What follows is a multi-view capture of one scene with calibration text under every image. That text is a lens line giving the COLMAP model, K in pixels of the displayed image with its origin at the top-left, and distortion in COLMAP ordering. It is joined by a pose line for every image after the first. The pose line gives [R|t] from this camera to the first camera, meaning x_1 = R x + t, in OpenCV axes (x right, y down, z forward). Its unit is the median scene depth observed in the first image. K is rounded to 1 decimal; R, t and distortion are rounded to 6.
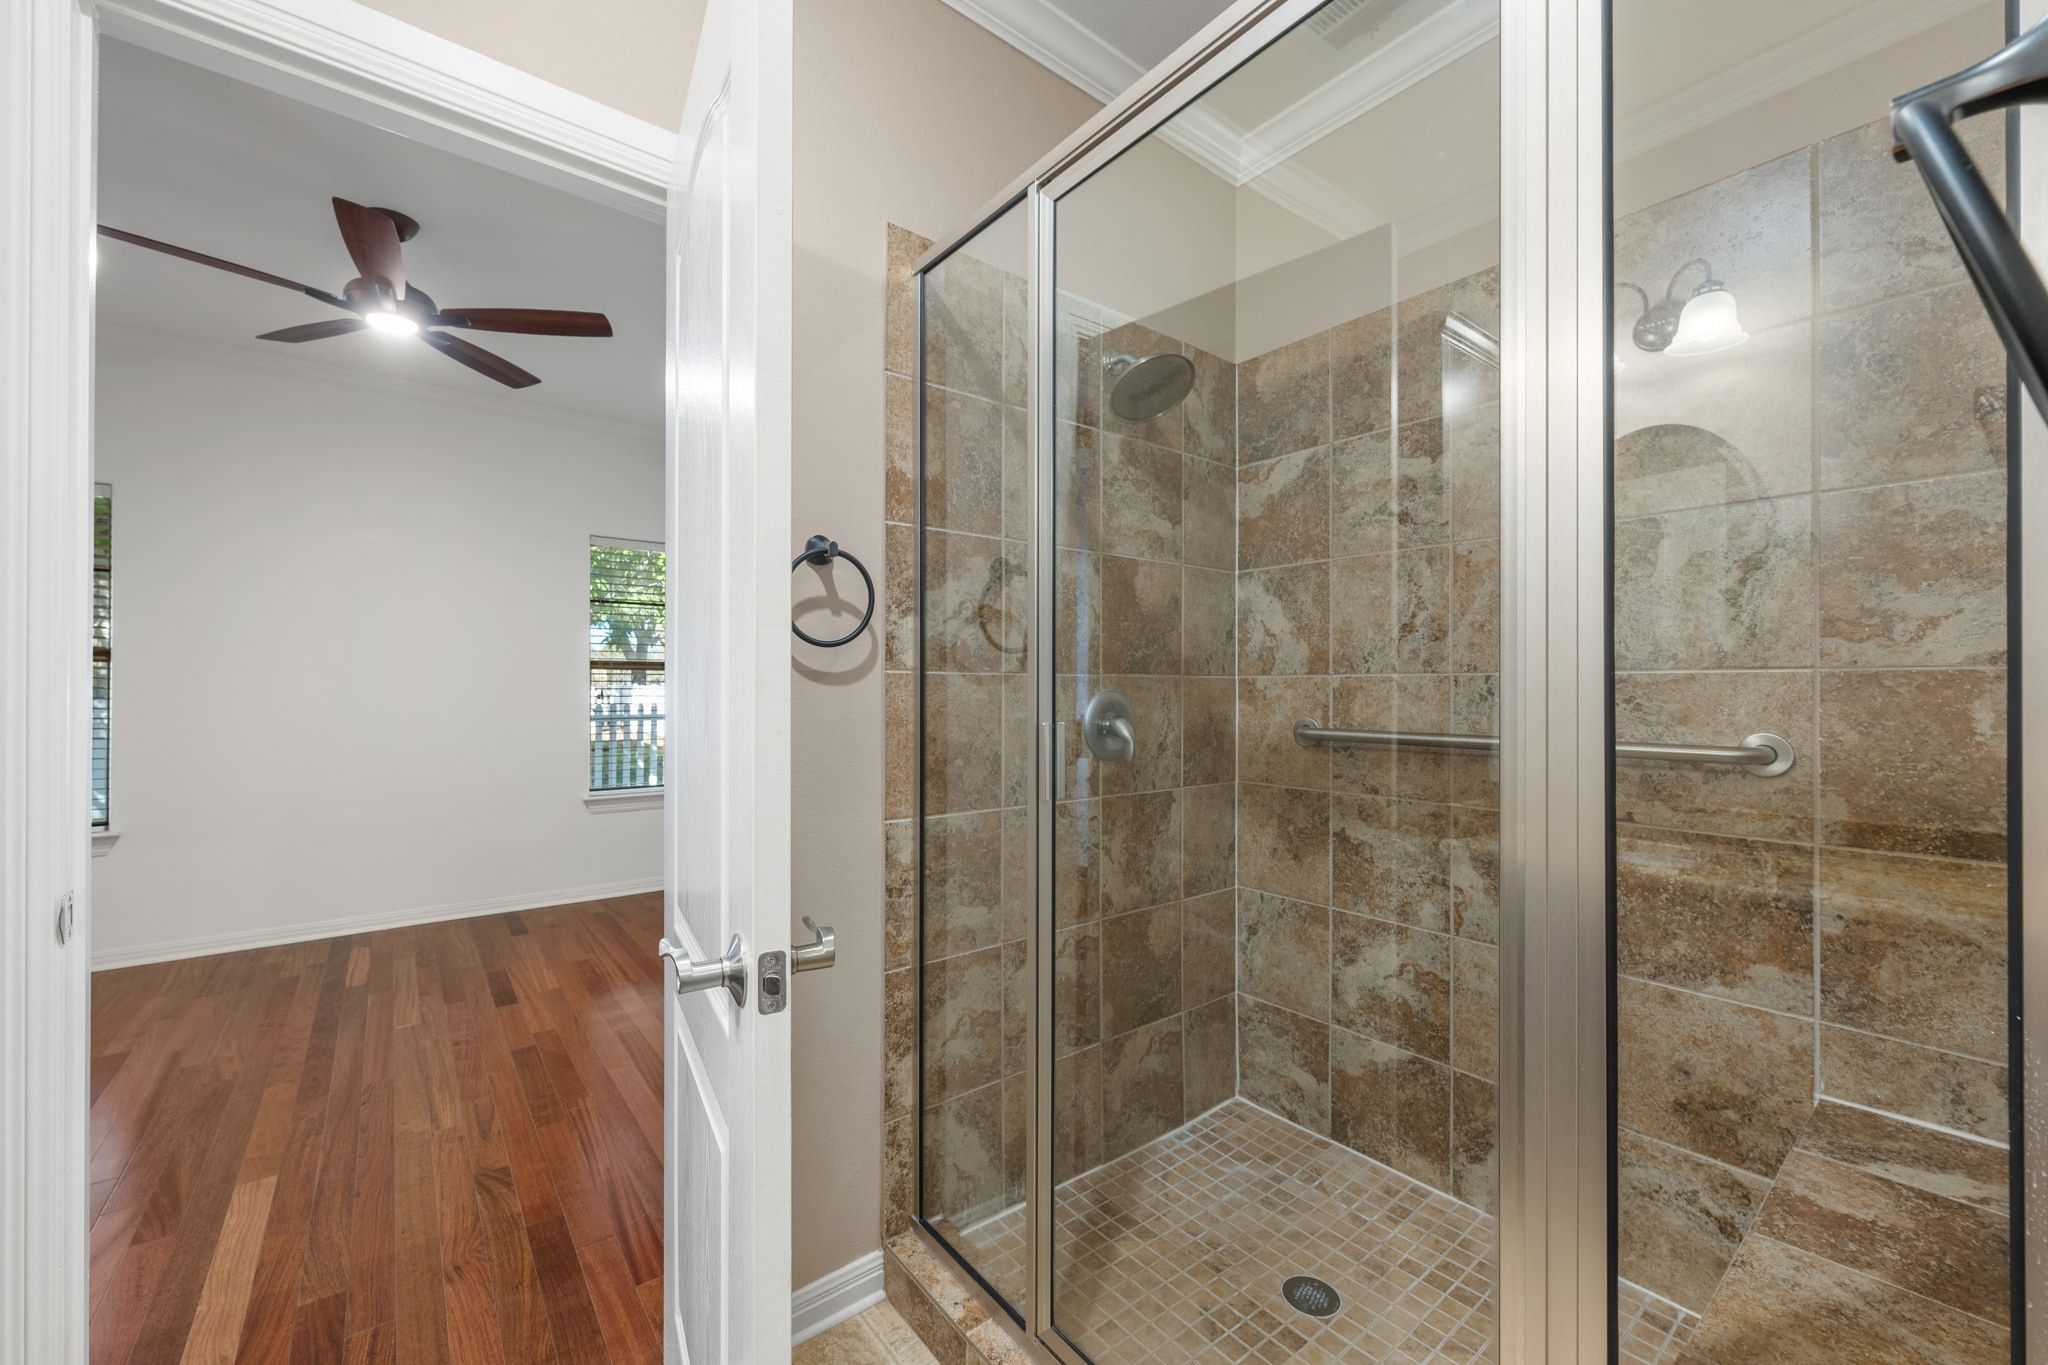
lens RADIAL K [[810.2, 0, 1024.1], [0, 810.2, 686.6], [0, 0, 1]] dist [0.000137, 0.000177]
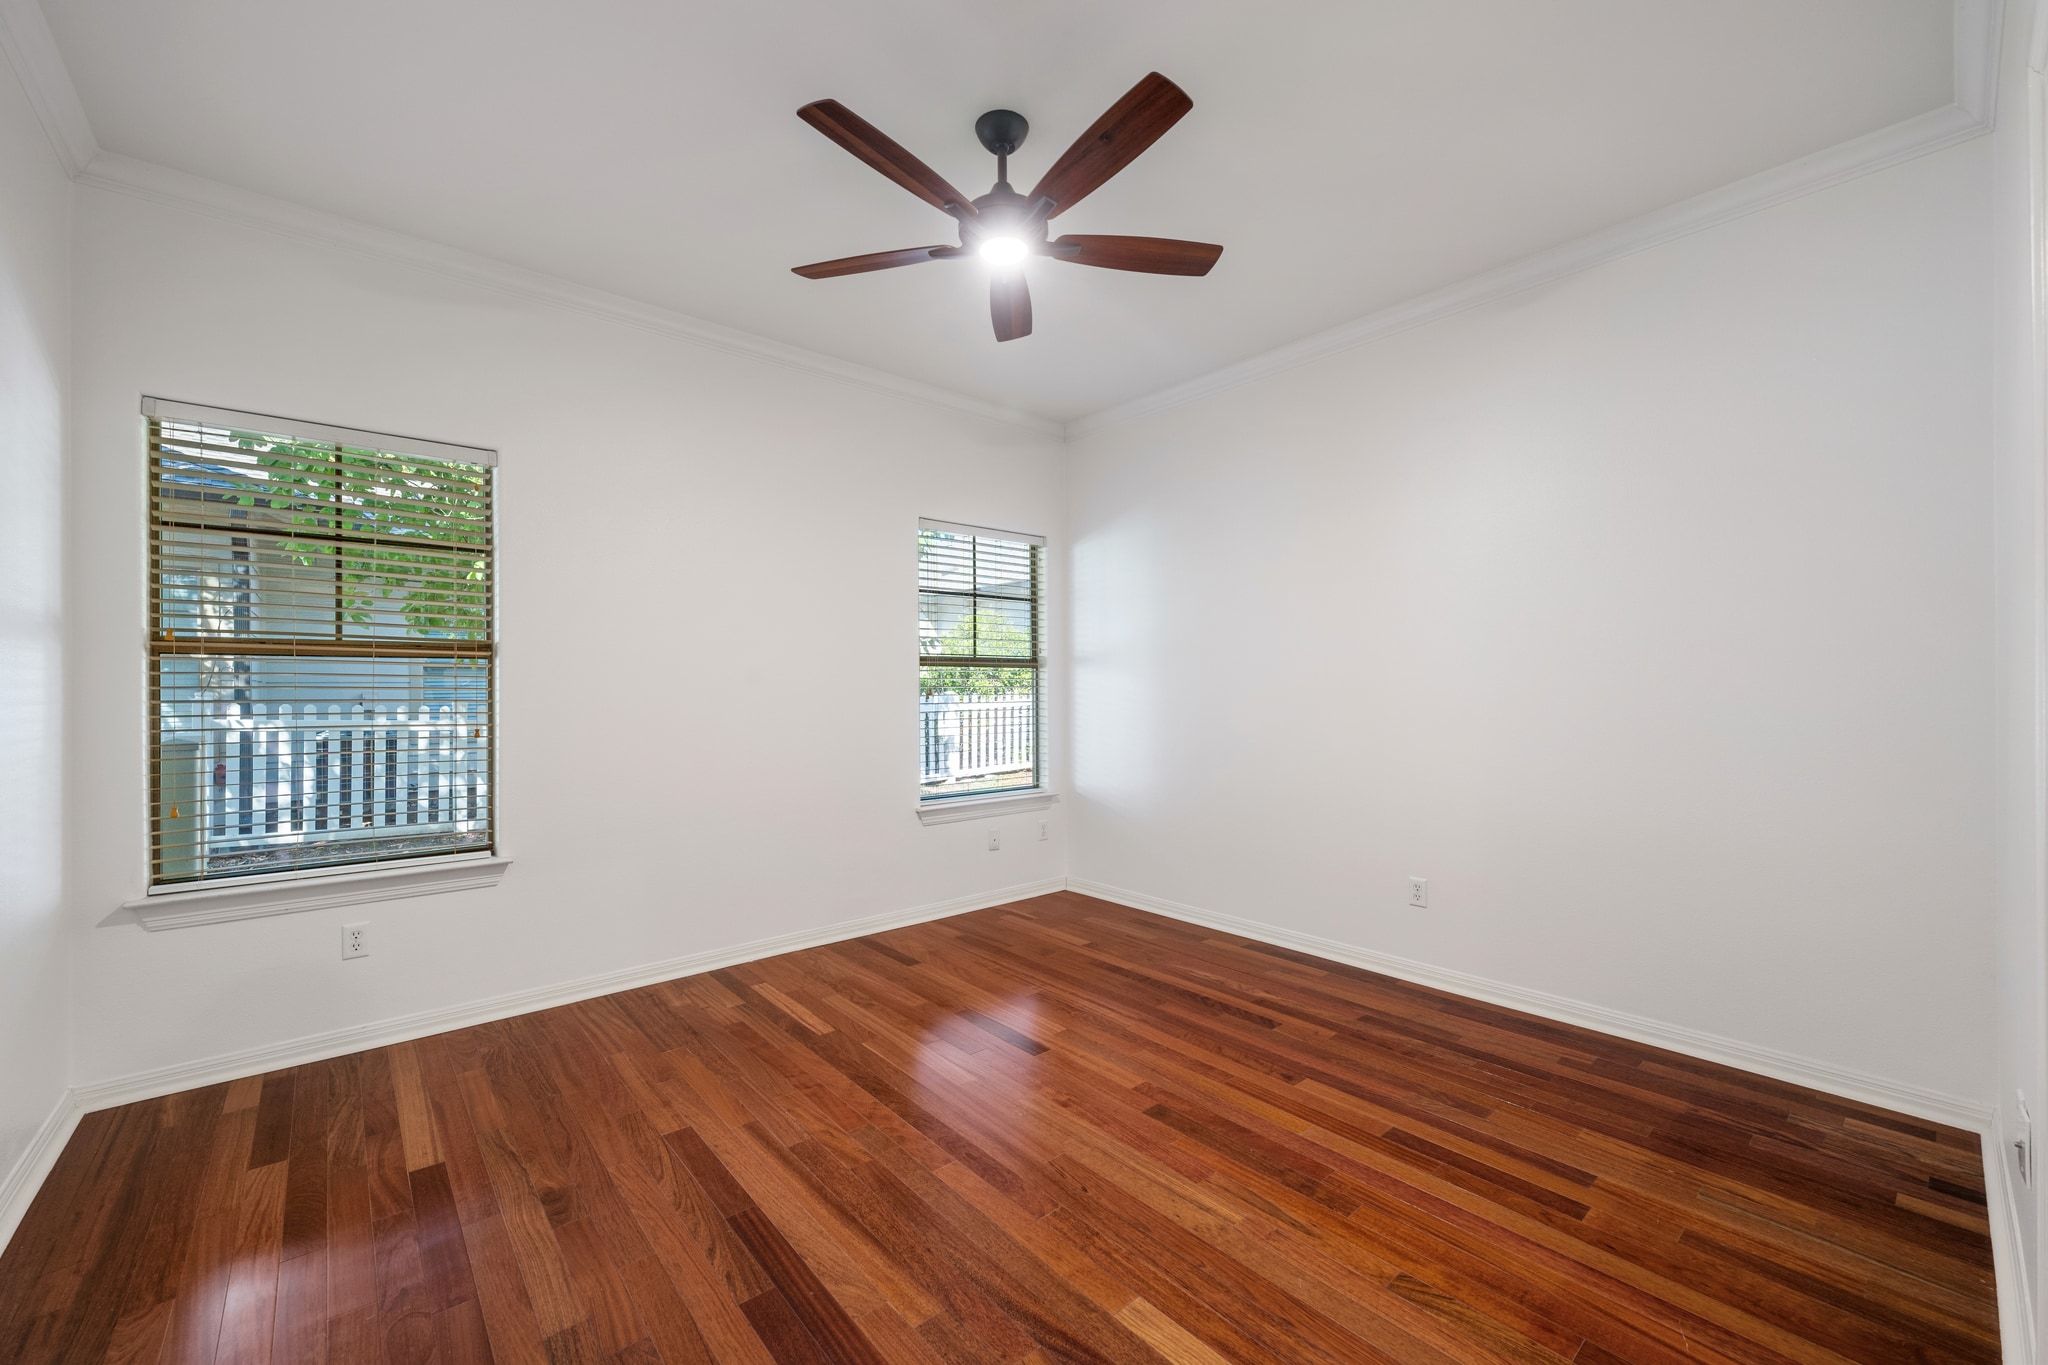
lens RADIAL K [[810.2, 0, 1024.1], [0, 810.2, 686.6], [0, 0, 1]] dist [0.000137, 0.000177]
pose [[0.999082, -0.008191, 0.042055, -0.648356], [0.008148, 0.999966, 0.001189, 0.001979], [-0.042064, -0.000846, 0.999115, 0.129679]]
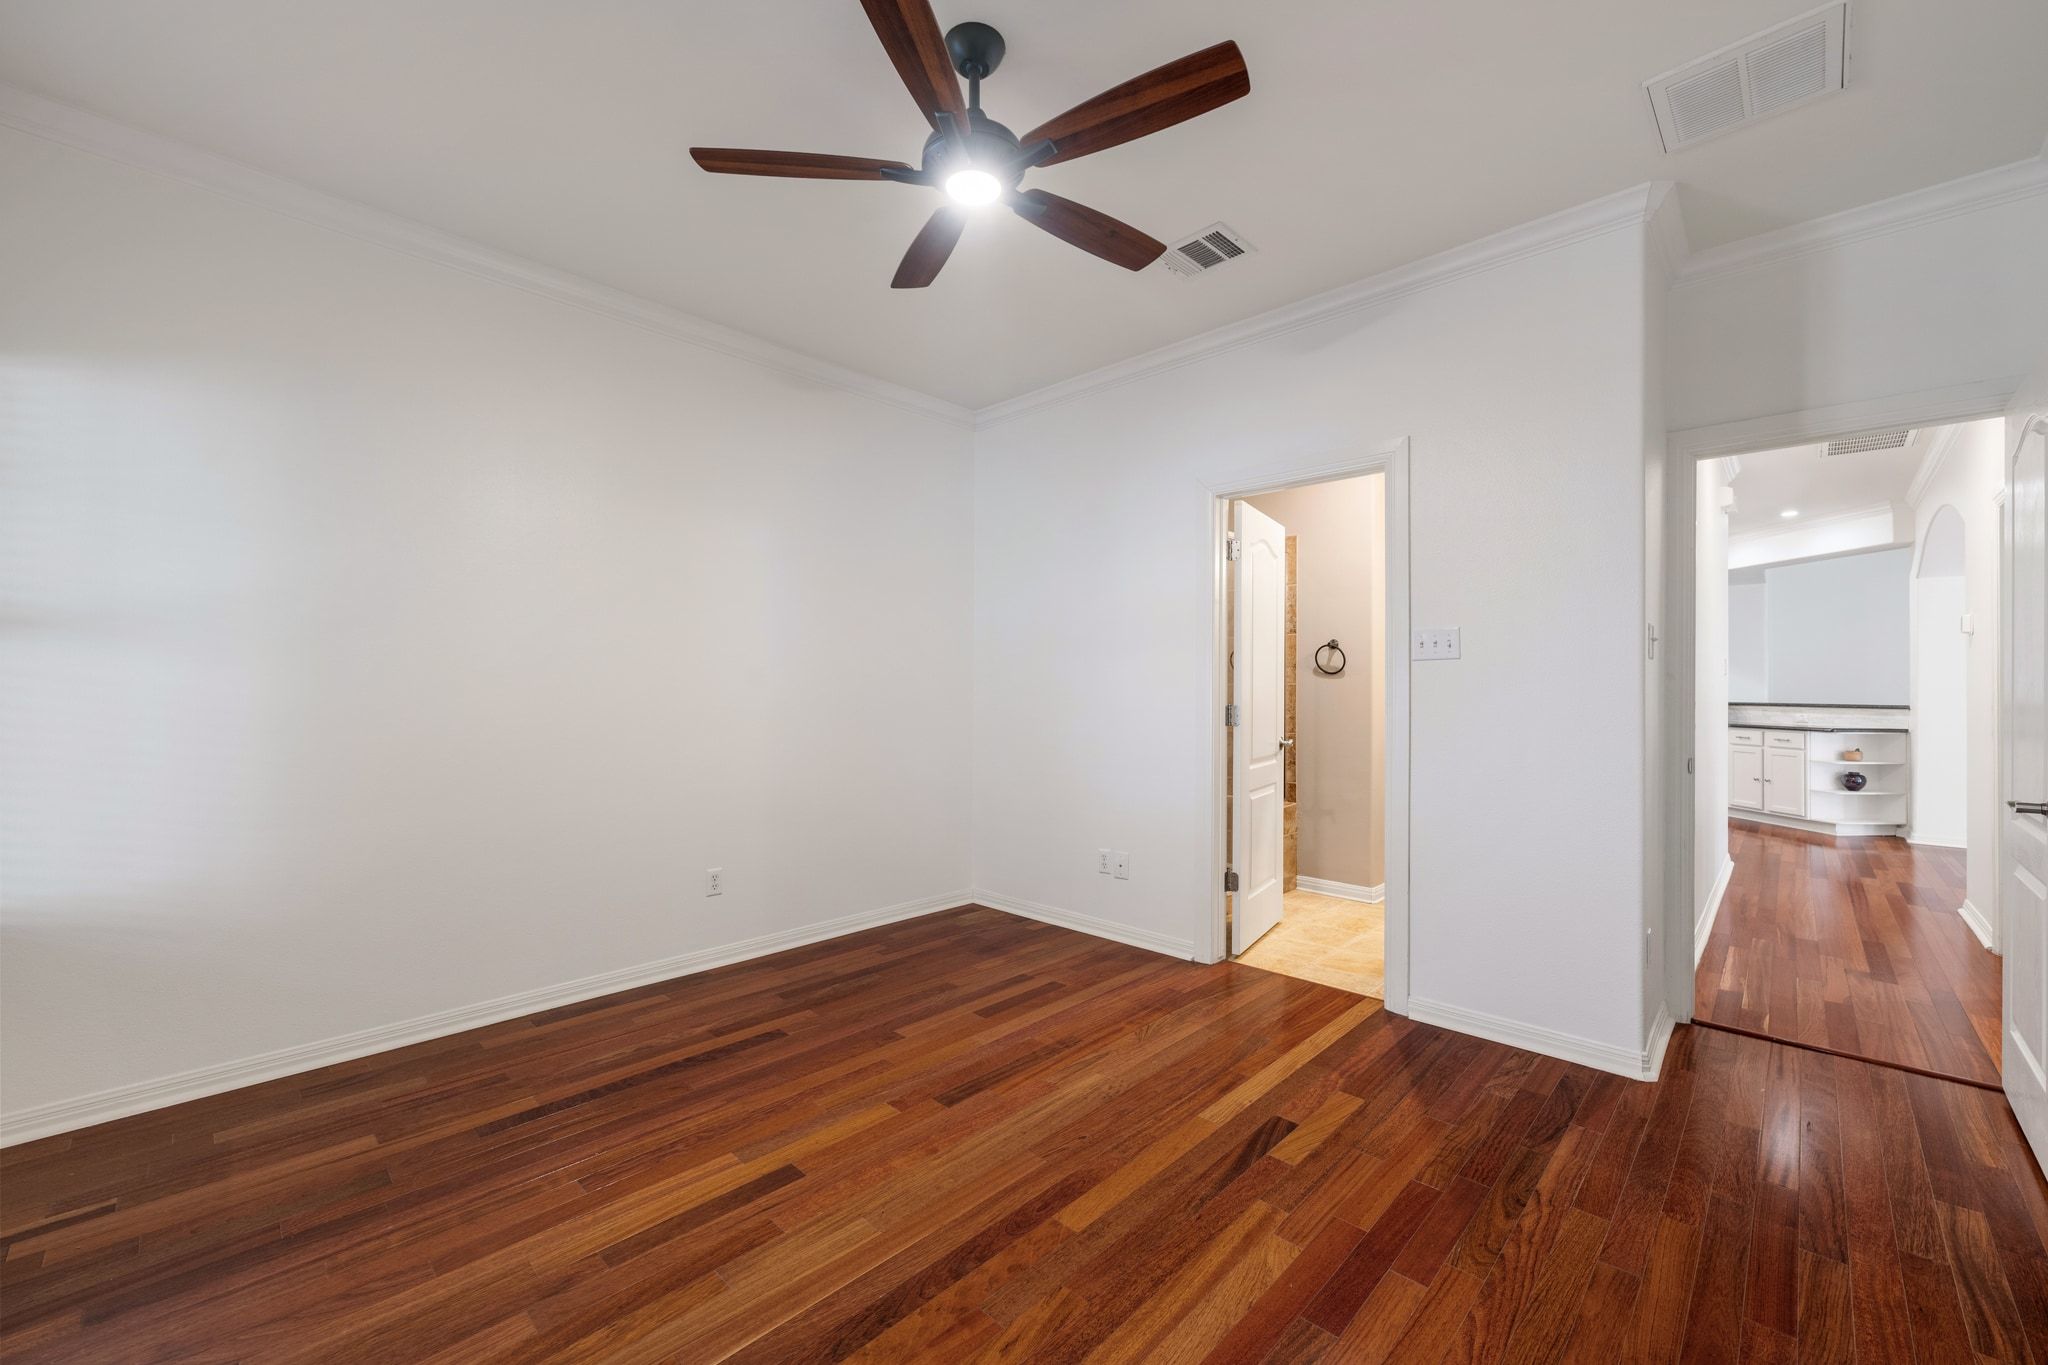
lens RADIAL K [[810.2, 0, 1024.1], [0, 810.2, 686.6], [0, 0, 1]] dist [0.000137, 0.000177]
pose [[-0.135512, -0.001296, 0.990775, -1.226842], [-0.009210, 0.999958, 0.000048, 0.002662], [-0.990733, -0.009119, -0.135518, 0.854952]]
